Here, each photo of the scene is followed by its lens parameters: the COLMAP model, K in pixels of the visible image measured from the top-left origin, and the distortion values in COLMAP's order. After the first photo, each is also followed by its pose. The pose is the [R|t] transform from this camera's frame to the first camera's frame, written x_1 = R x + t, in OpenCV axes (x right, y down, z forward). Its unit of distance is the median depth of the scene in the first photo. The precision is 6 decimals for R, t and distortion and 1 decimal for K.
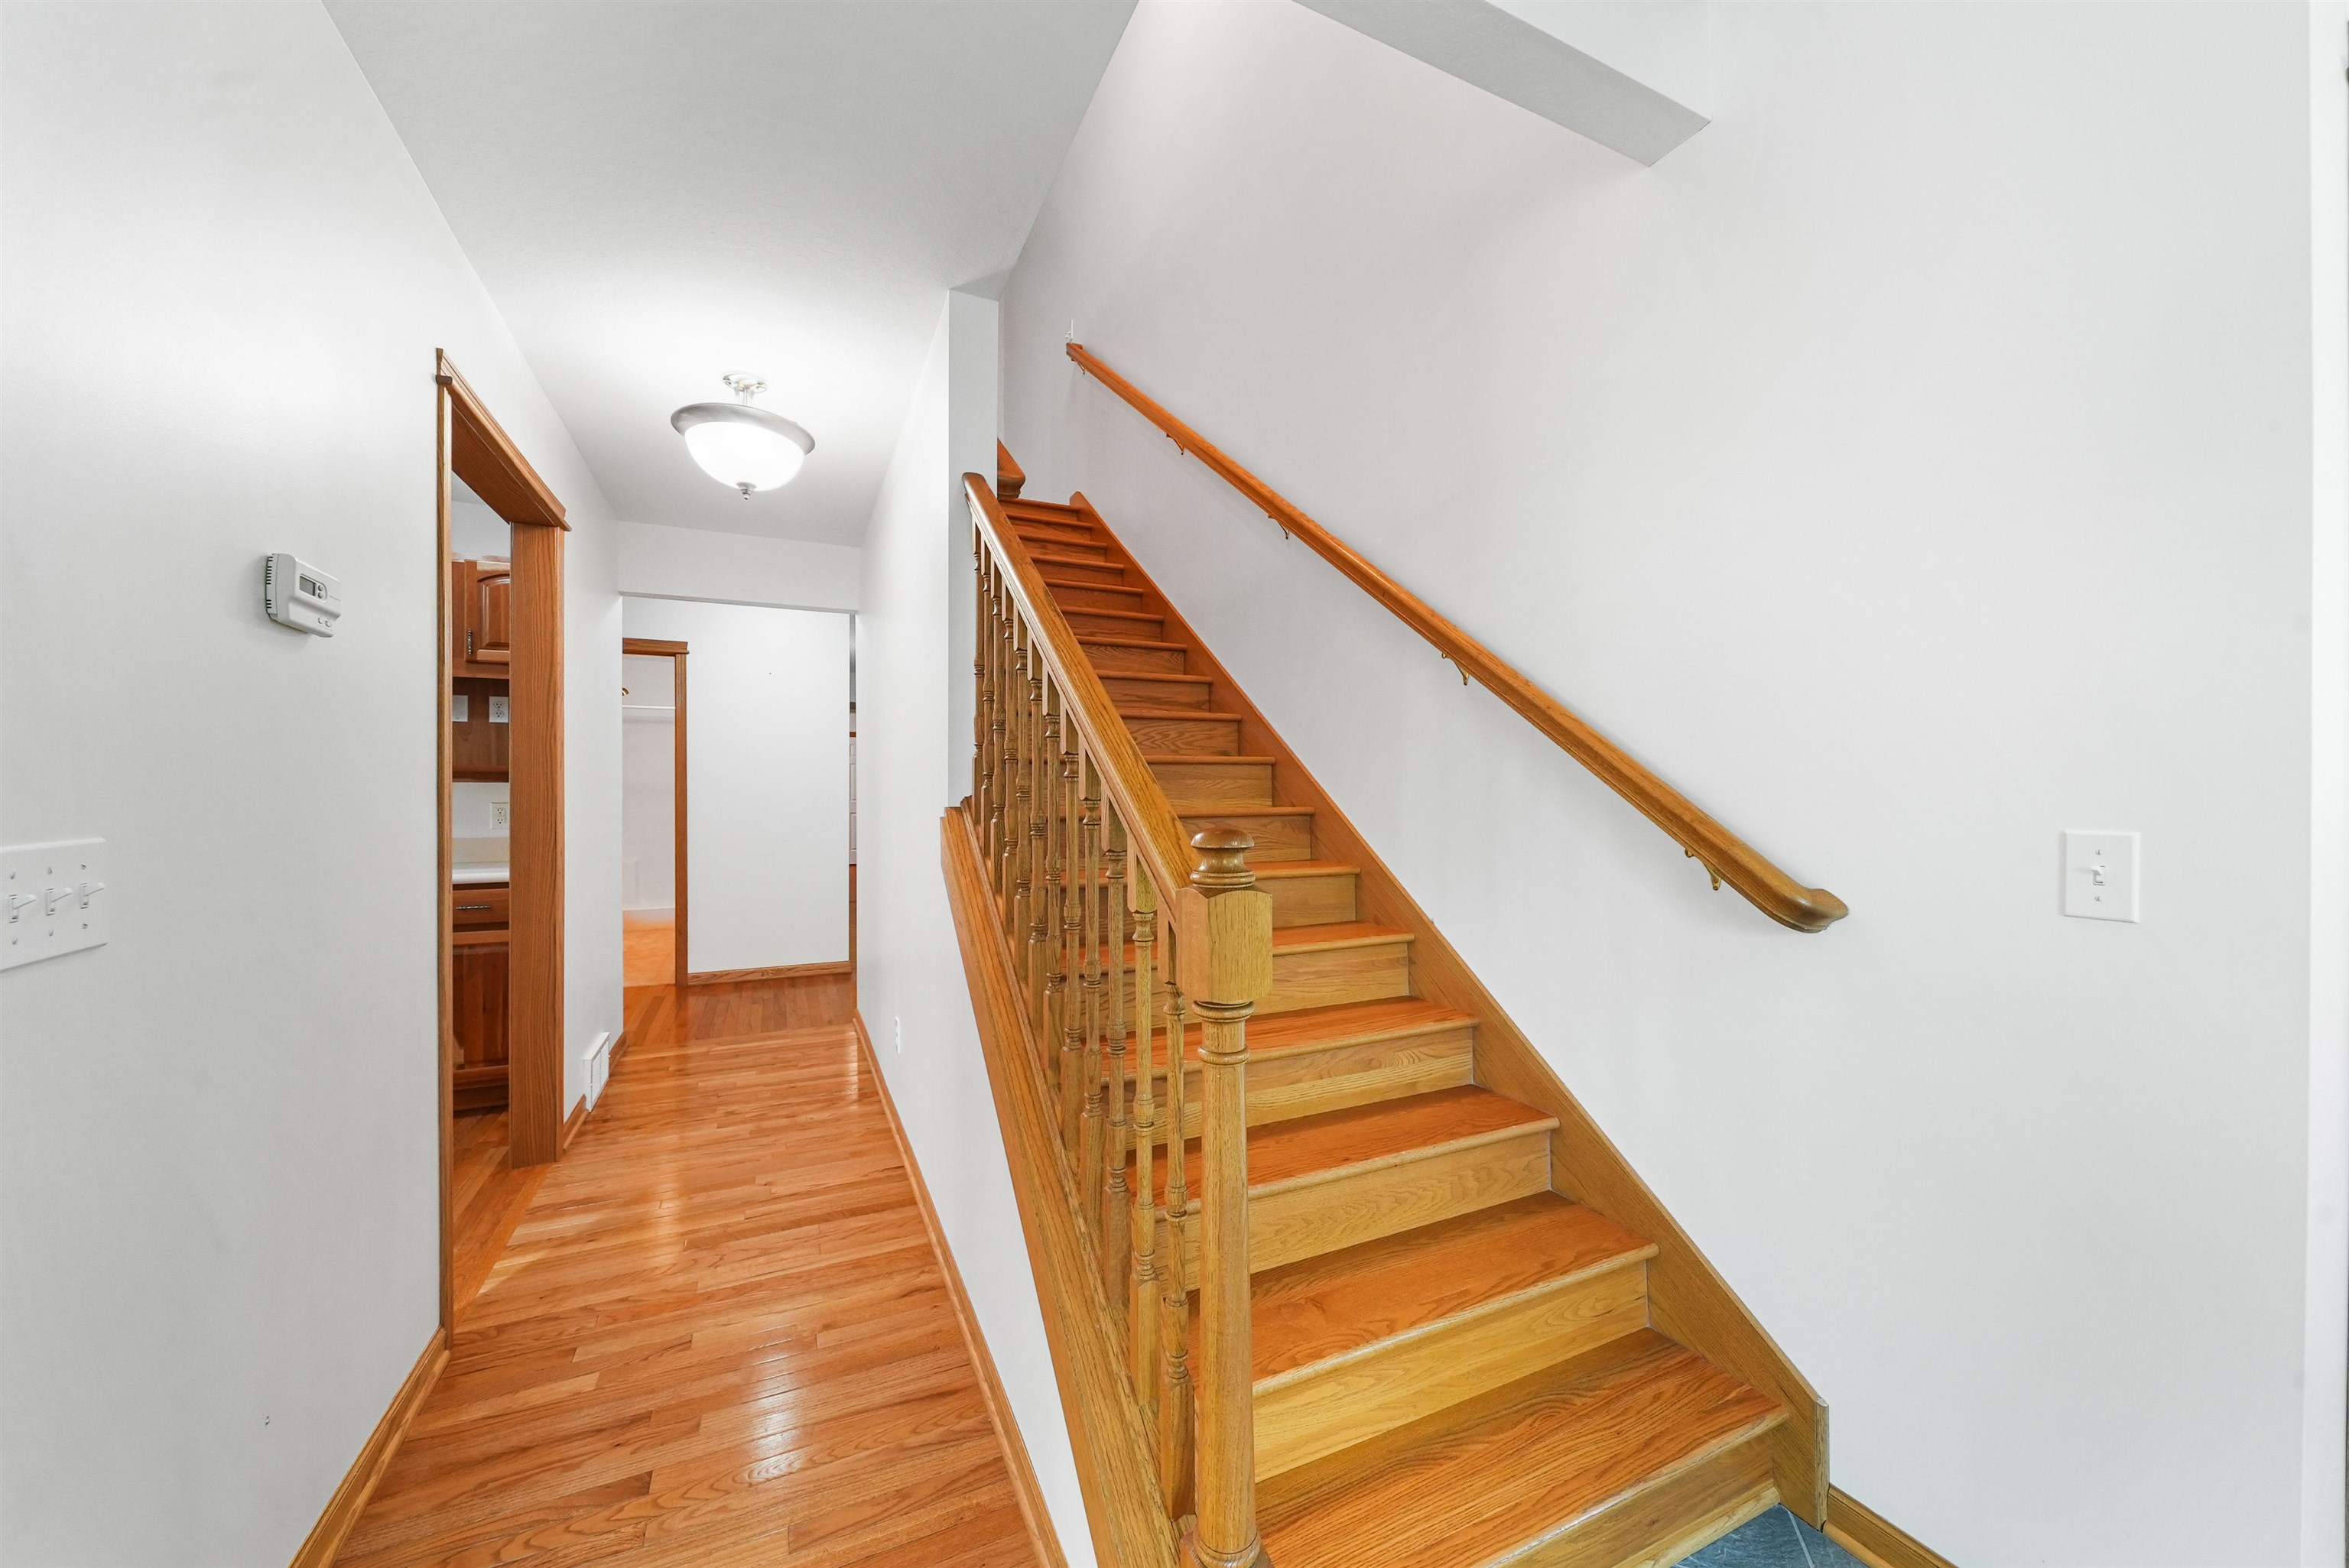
lens RADIAL K [[849.3, 0, 1174.5], [0, 849.3, 784.0], [0, 0, 1]] dist [-0.000689, -0.000064]
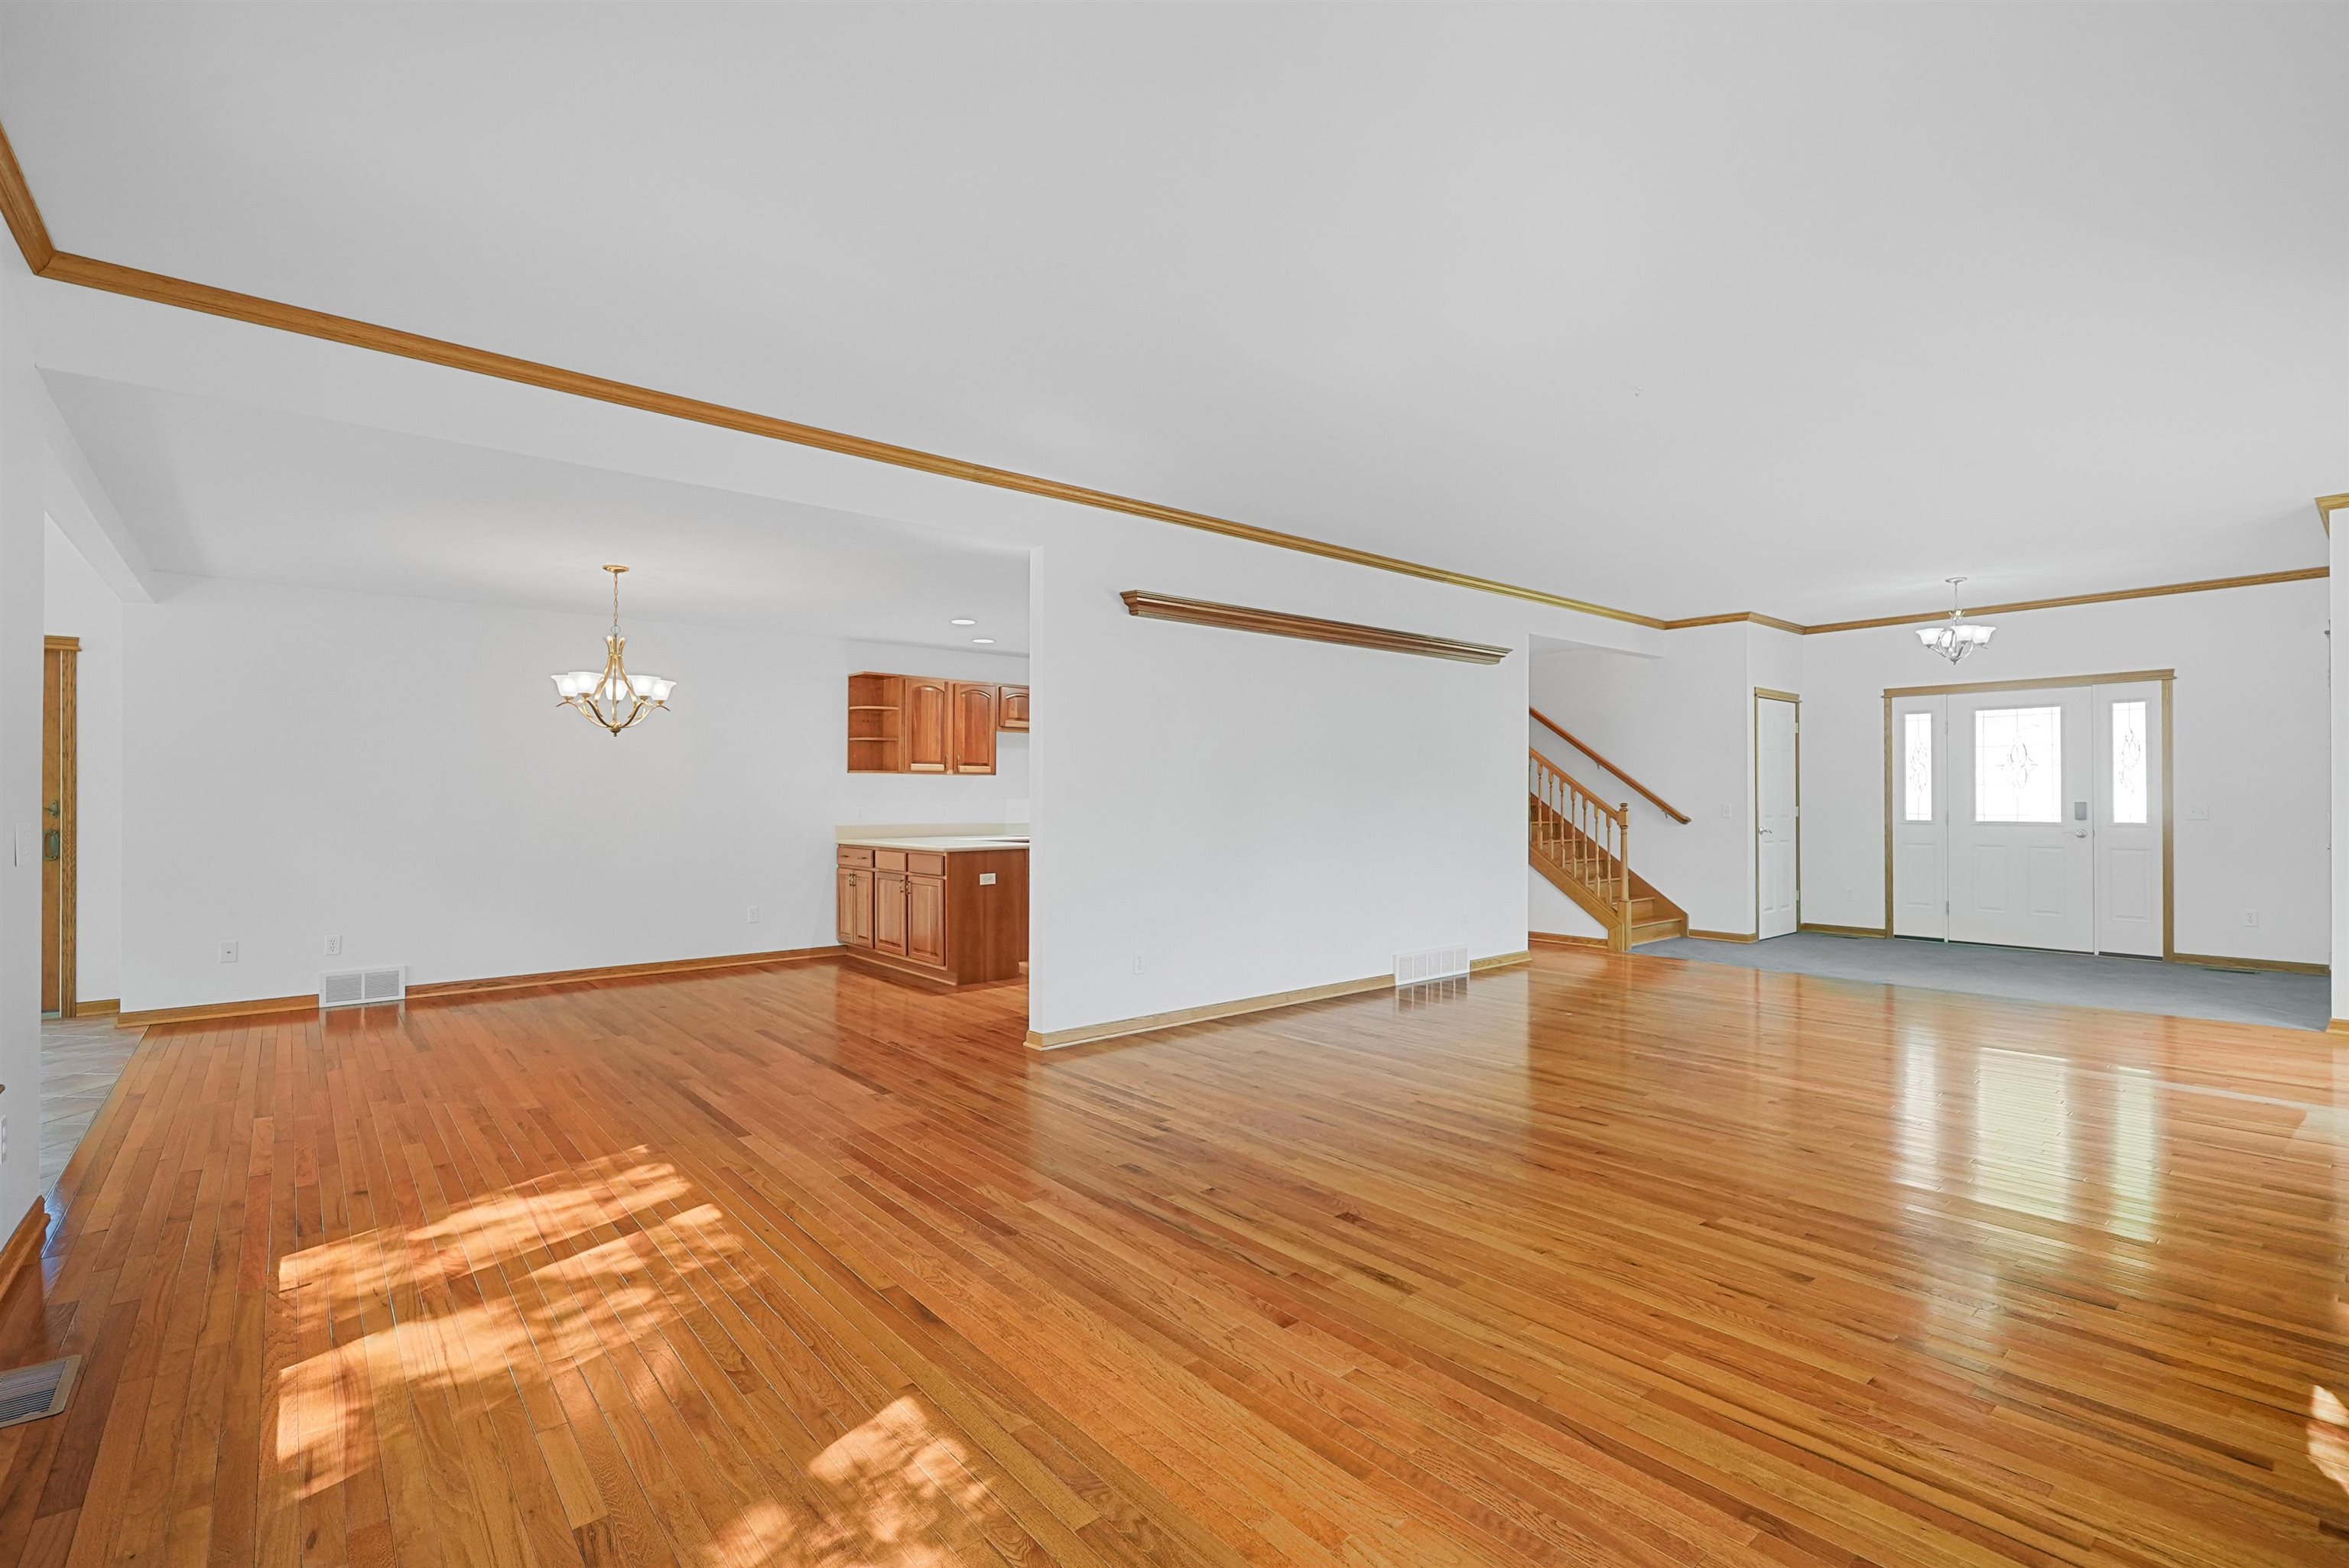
lens RADIAL K [[1052.7, 0, 1171.8], [0, 1052.7, 796.8], [0, 0, 1]] dist [-0.000017, -0.000780]
pose [[0.966713, -0.001049, 0.255861, -2.506692], [-0.000287, 0.999987, 0.005185, -0.020568], [-0.255863, -0.005086, 0.966700, -2.817544]]
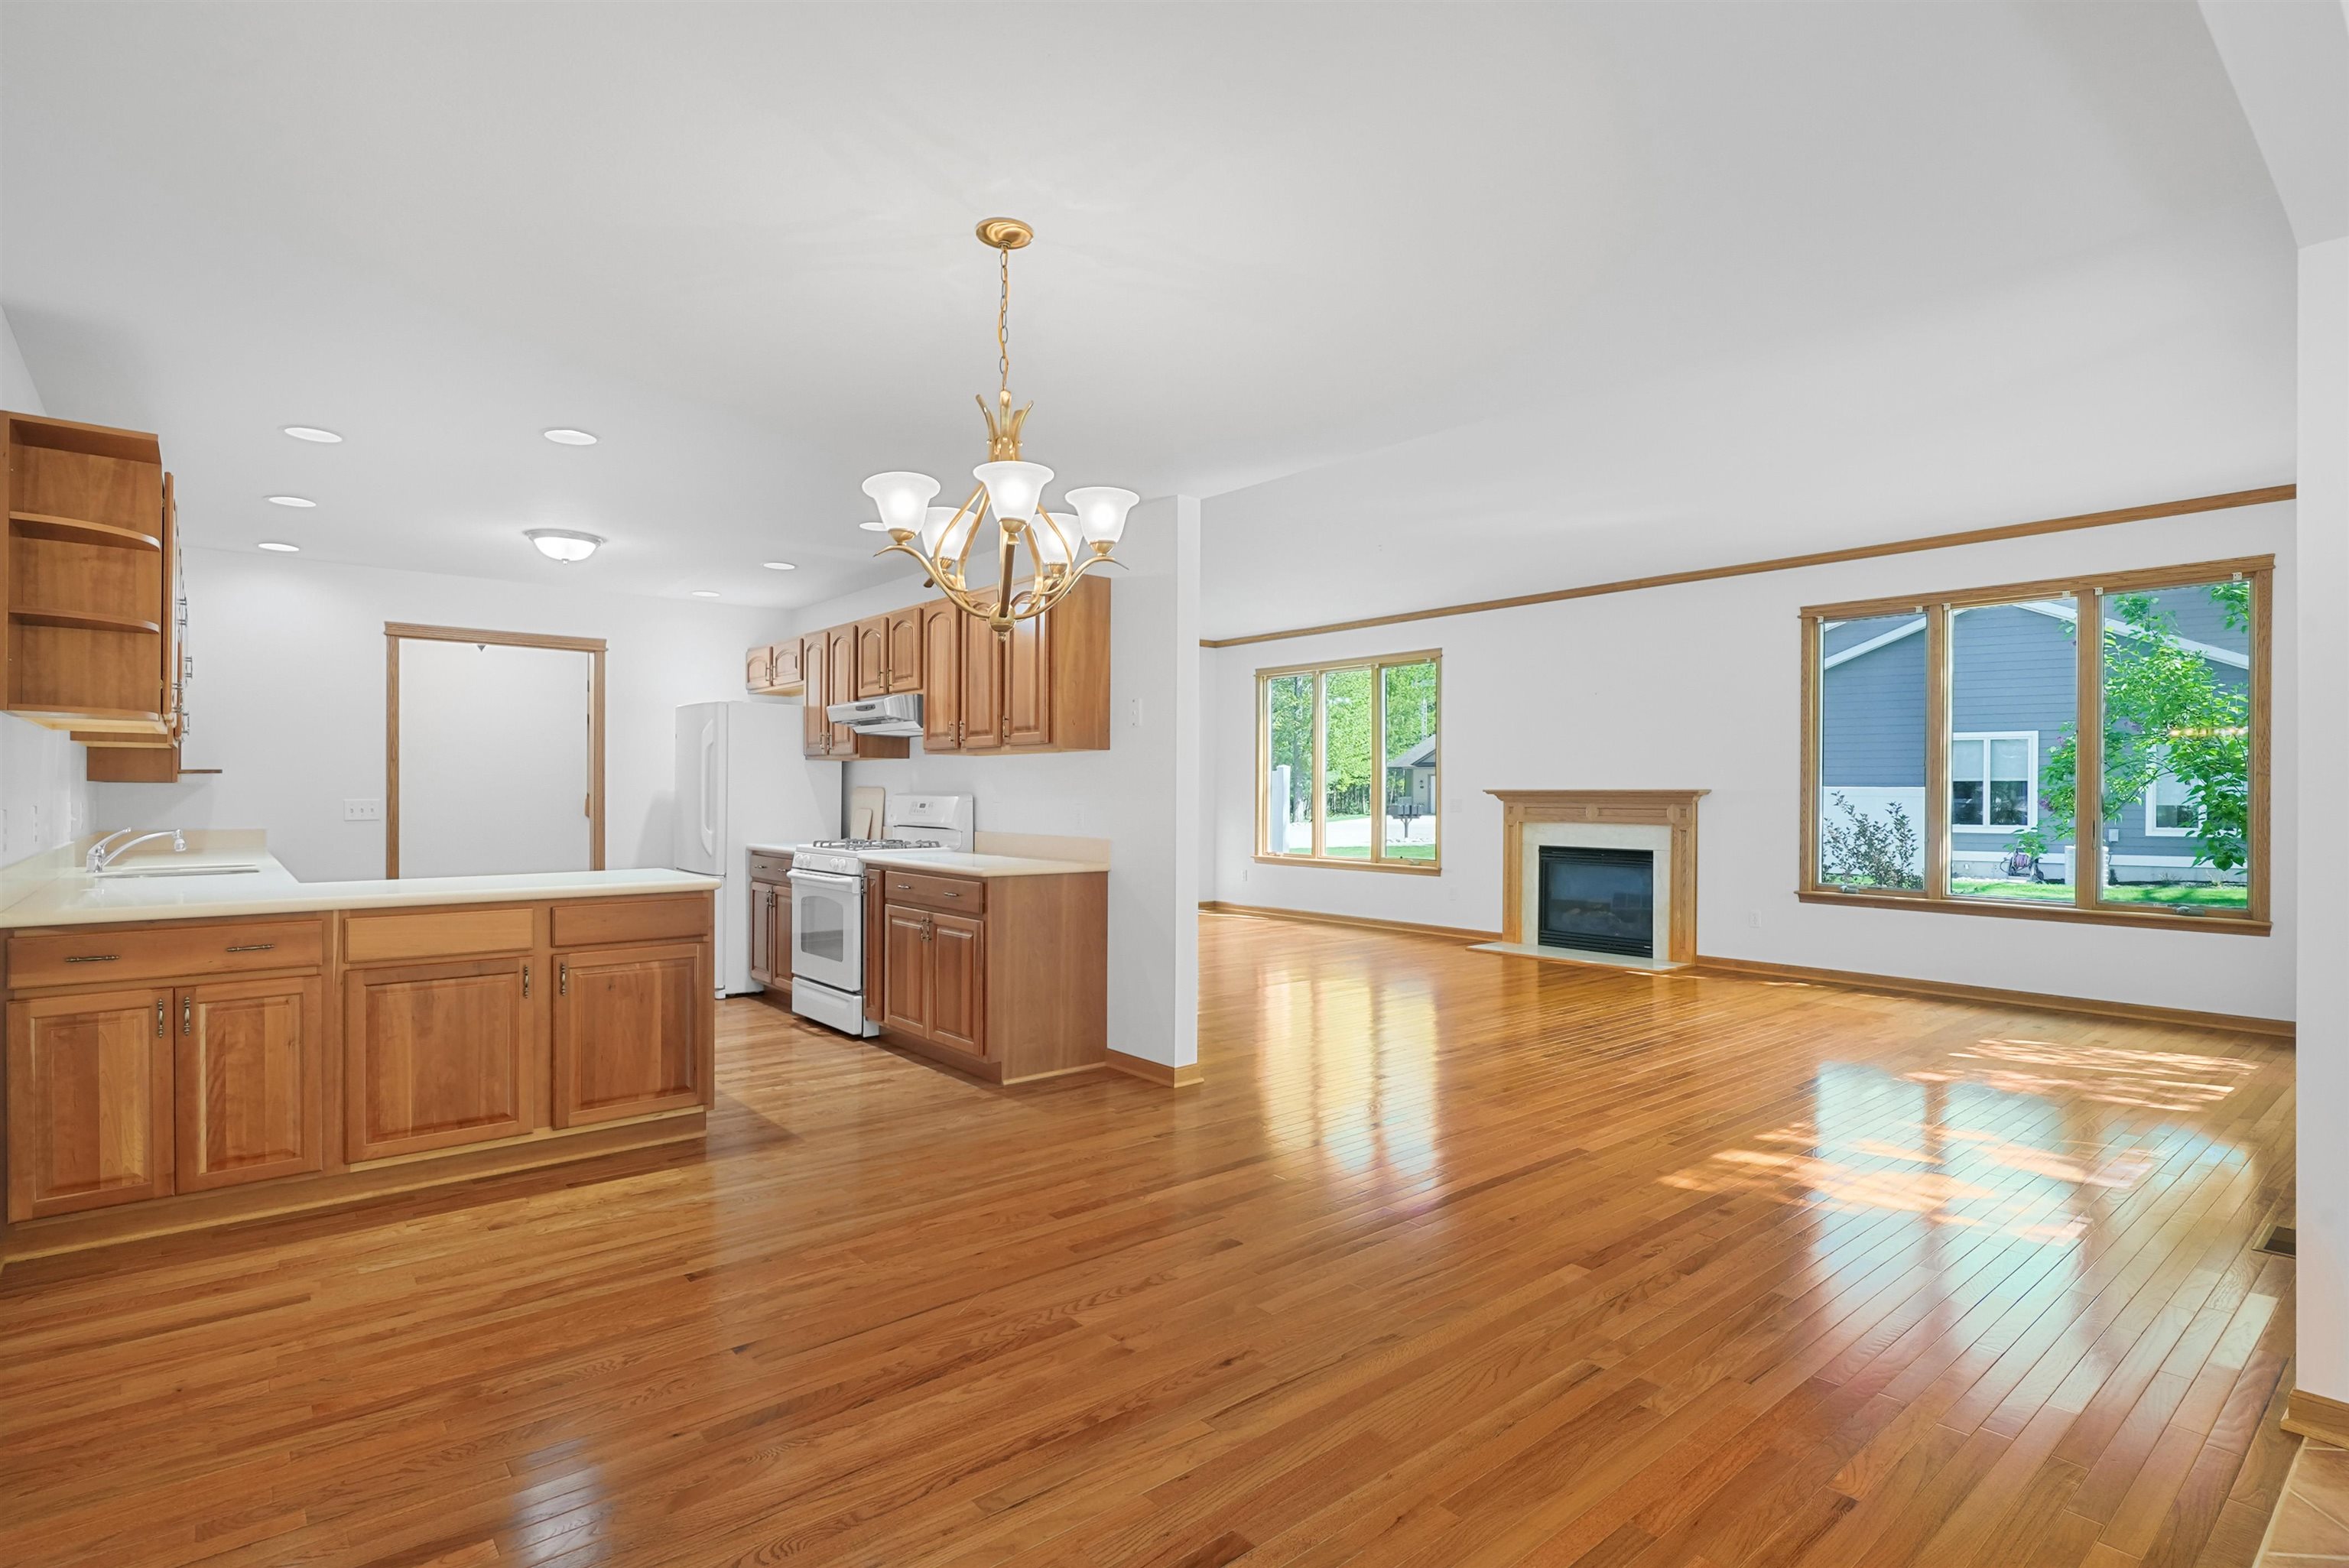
lens RADIAL K [[1157.3, 0, 1184.0], [0, 1157.3, 789.2], [0, 0, 1]] dist [0.003403, 0.001005]
pose [[-0.262087, 0.000587, 0.965044, -4.300629], [-0.010180, 0.999942, -0.003373, -0.001887], [-0.964991, -0.010708, -0.262066, 0.081482]]
